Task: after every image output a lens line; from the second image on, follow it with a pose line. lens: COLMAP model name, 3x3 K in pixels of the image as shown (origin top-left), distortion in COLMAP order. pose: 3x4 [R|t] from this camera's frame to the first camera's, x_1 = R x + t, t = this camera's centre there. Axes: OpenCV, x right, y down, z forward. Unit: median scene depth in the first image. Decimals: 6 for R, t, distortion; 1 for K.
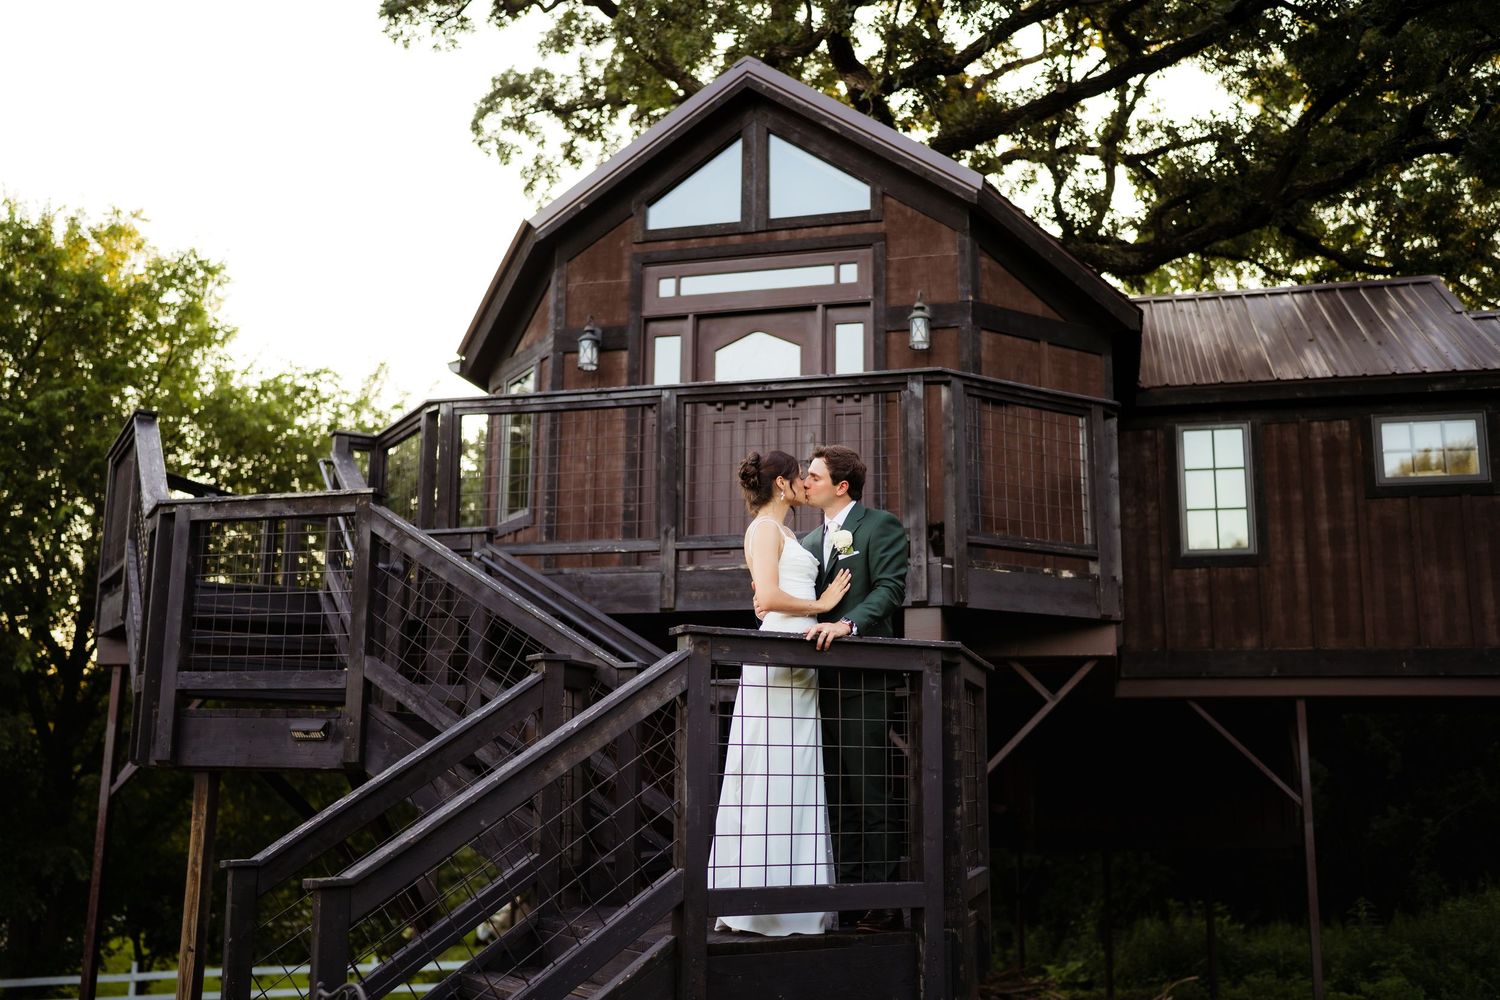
lens RADIAL K [[1465.1, 0, 750.0], [0, 1465.1, 500.0], [0, 0, 1]] dist [-0.278319, 0.466493]
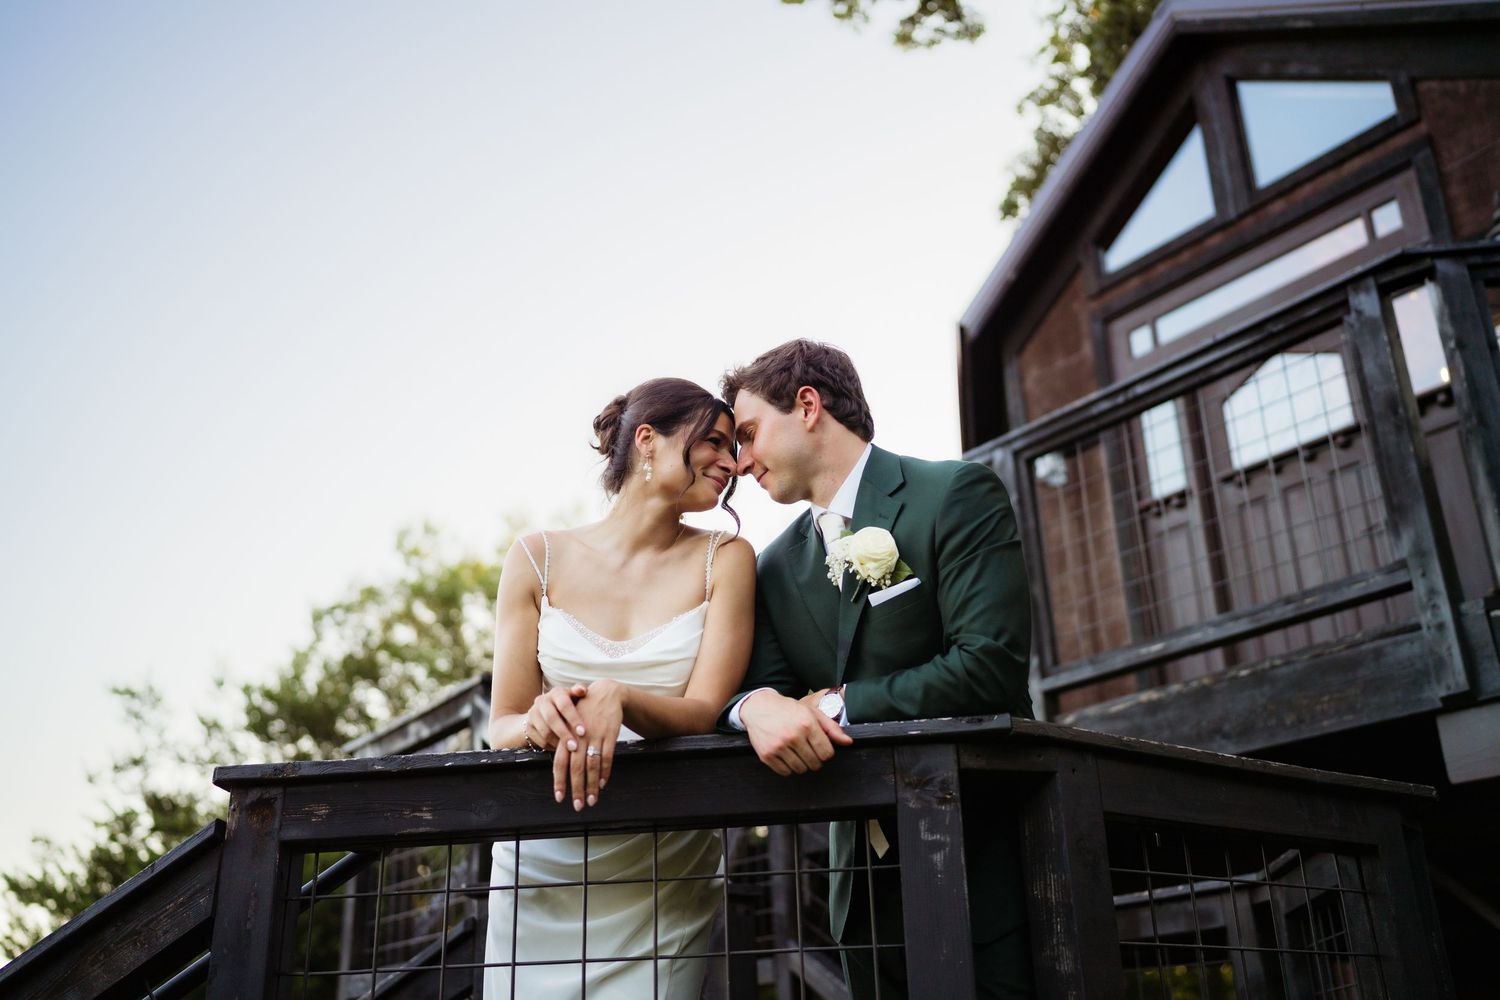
lens RADIAL K [[1465.1, 0, 750.0], [0, 1465.1, 500.0], [0, 0, 1]] dist [-0.278319, 0.466493]
pose [[0.756955, -0.280259, -0.590317, 0.182111], [0.148535, 0.953507, -0.262223, 0.074539], [0.636362, 0.110808, 0.763390, 0.380141]]
